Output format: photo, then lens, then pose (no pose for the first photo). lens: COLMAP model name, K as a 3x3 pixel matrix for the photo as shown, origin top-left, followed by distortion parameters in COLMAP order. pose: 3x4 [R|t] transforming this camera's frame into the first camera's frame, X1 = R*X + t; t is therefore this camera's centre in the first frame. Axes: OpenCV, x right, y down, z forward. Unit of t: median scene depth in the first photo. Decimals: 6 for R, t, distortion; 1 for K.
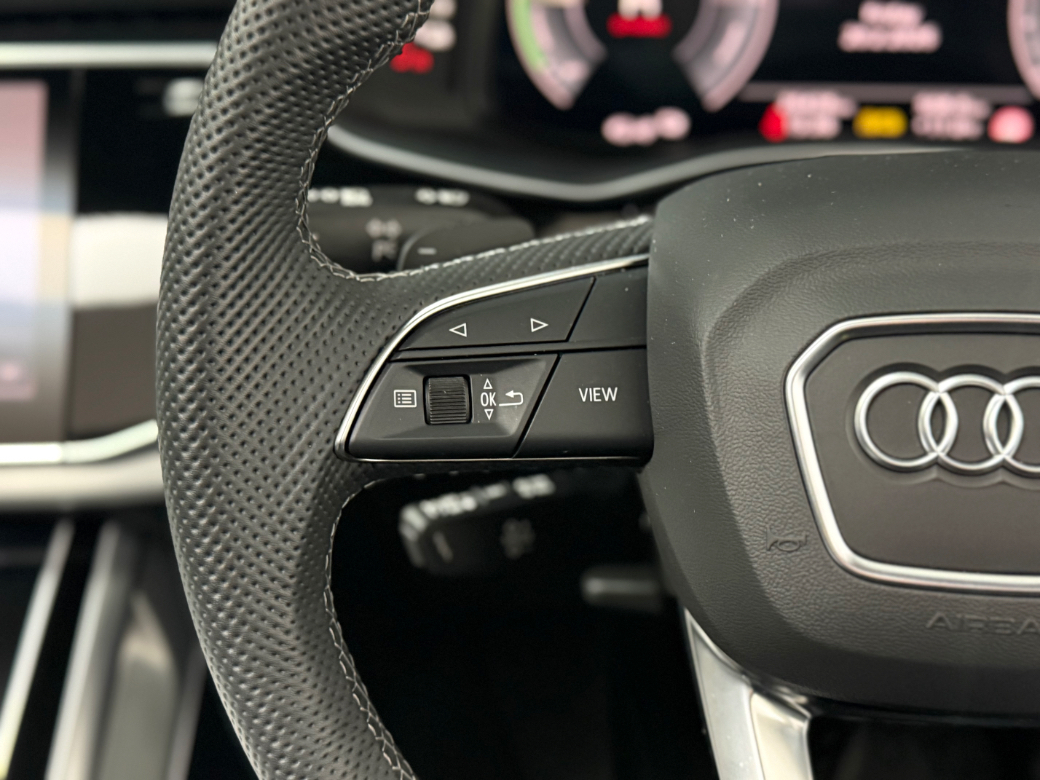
lens RADIAL K [[1301.4, 0, 520.0], [0, 1301.4, 390.0], [0, 0, 1]] dist [0.085292, 0.007553]
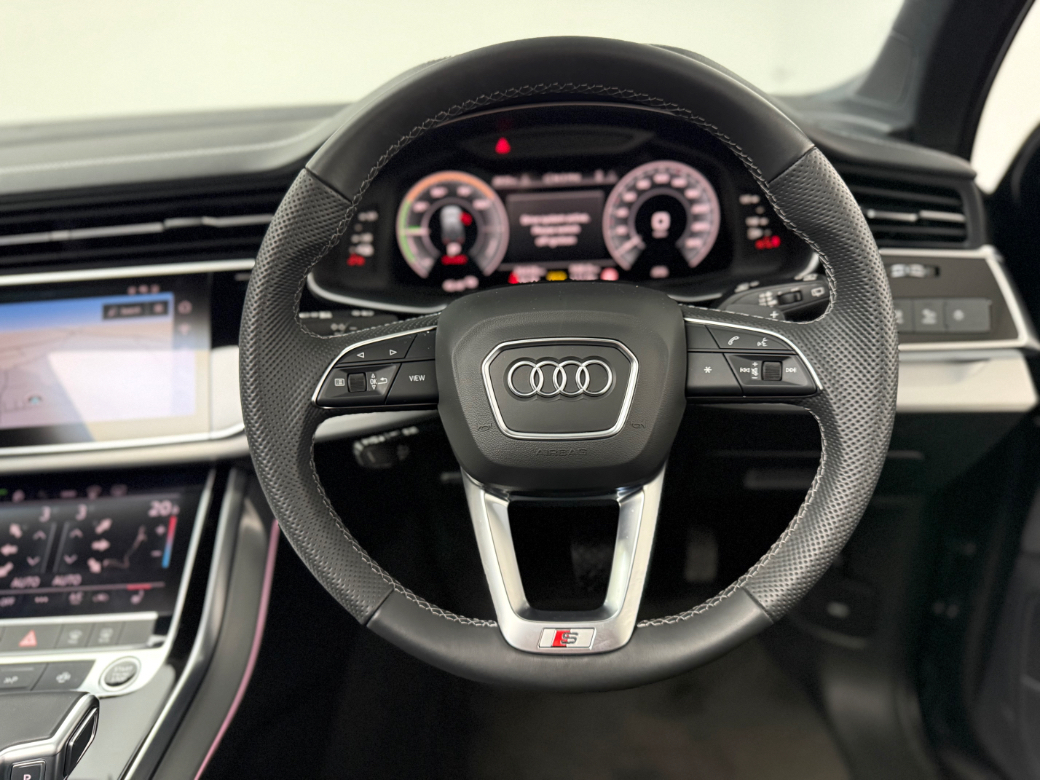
lens RADIAL K [[733.7, 0, 514.4], [0, 733.7, 396.0], [0, 0, 1]] dist [0.050827, -0.076250]
pose [[0.997843, -0.059088, 0.028606, 0.187063], [0.061673, 0.993072, -0.100022, 0.176848], [-0.022498, 0.101570, 0.994574, -0.381013]]
